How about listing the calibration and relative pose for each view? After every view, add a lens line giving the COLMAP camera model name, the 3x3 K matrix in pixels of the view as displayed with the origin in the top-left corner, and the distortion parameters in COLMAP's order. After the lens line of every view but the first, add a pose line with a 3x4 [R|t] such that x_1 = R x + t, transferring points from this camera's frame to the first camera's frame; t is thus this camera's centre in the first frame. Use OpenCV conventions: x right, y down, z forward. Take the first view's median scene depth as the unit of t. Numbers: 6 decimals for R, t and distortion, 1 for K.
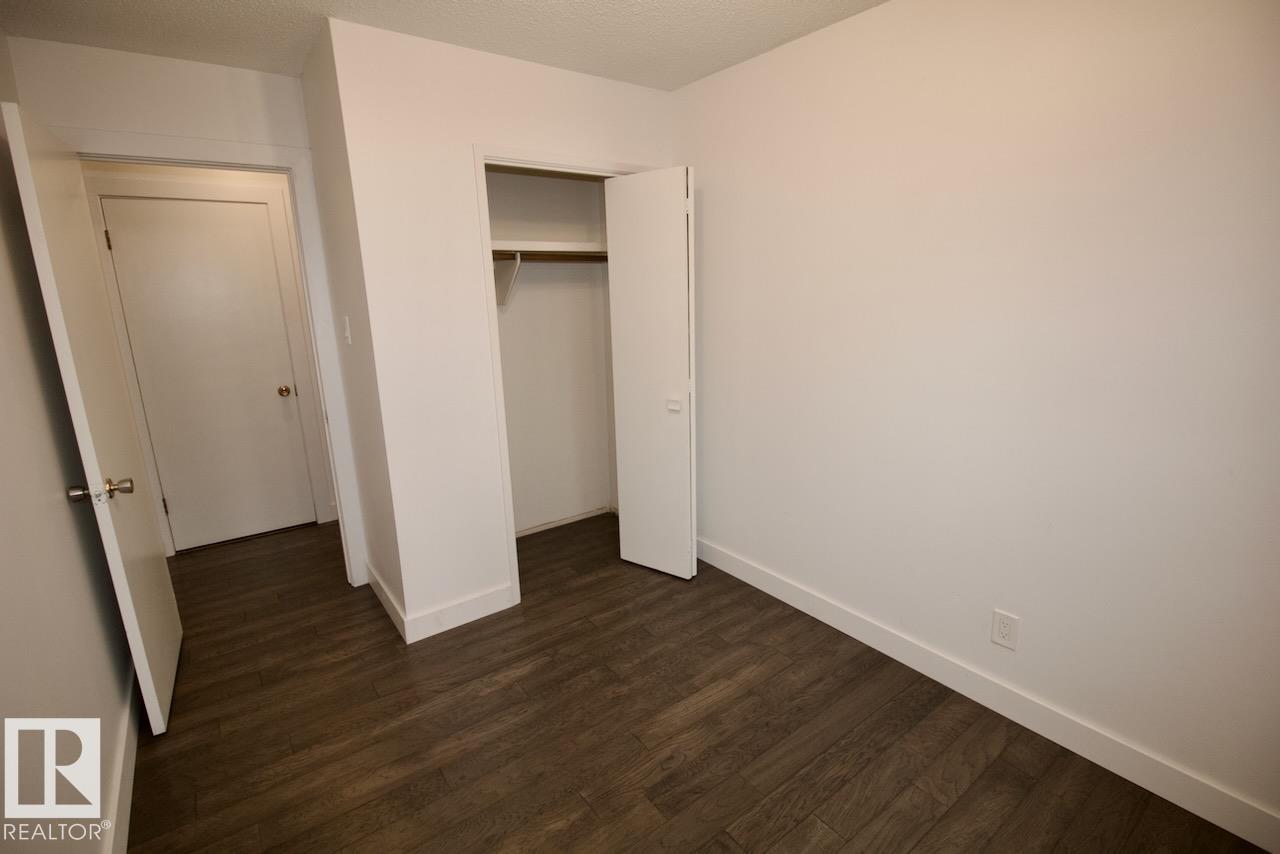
lens RADIAL K [[591.2, 0, 649.1], [0, 591.2, 425.2], [0, 0, 1]] dist [-0.001542, -0.010747]
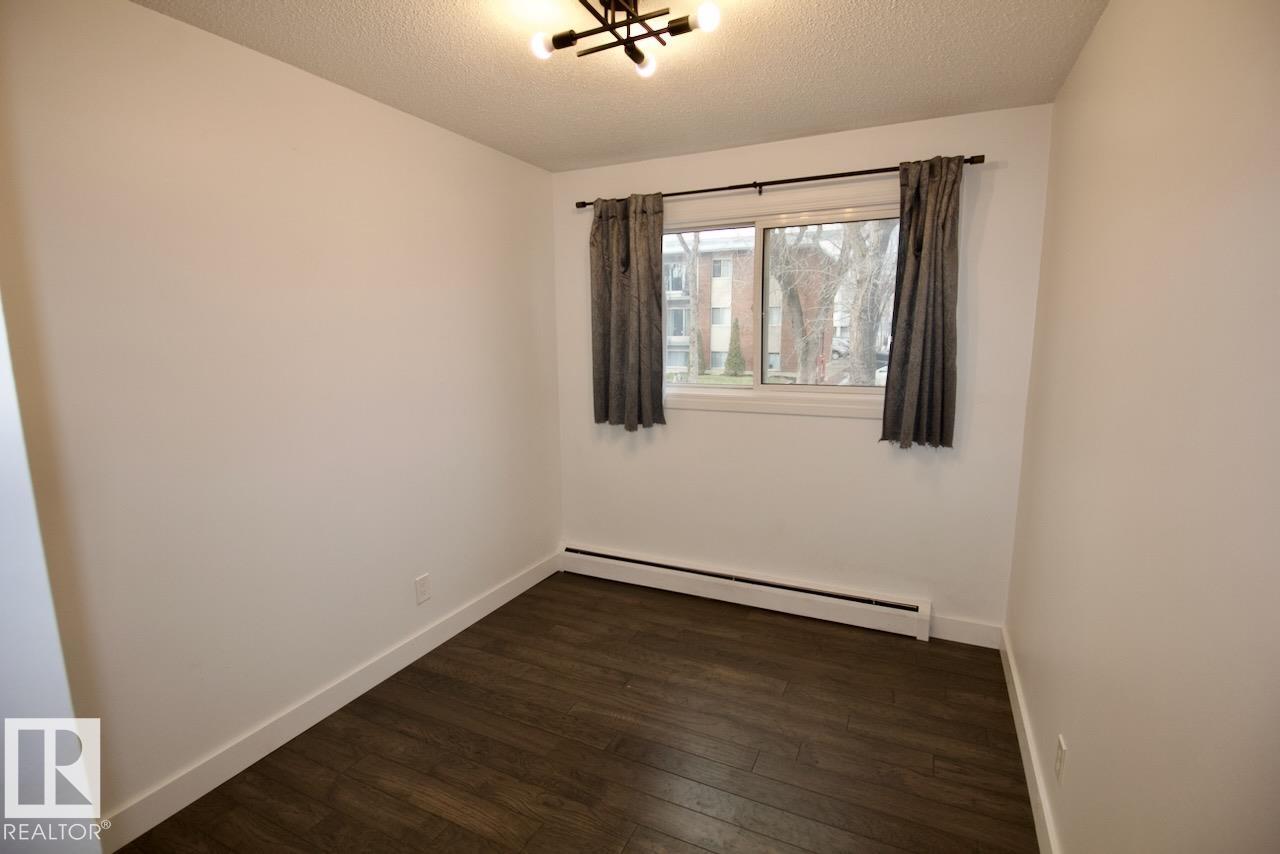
lens RADIAL K [[591.2, 0, 649.1], [0, 591.2, 425.2], [0, 0, 1]] dist [-0.001542, -0.010747]
pose [[-0.460032, -0.121936, 0.879490, -0.759414], [0.223249, 0.942819, 0.247490, -0.217031], [-0.859378, 0.310199, -0.406505, 0.965328]]
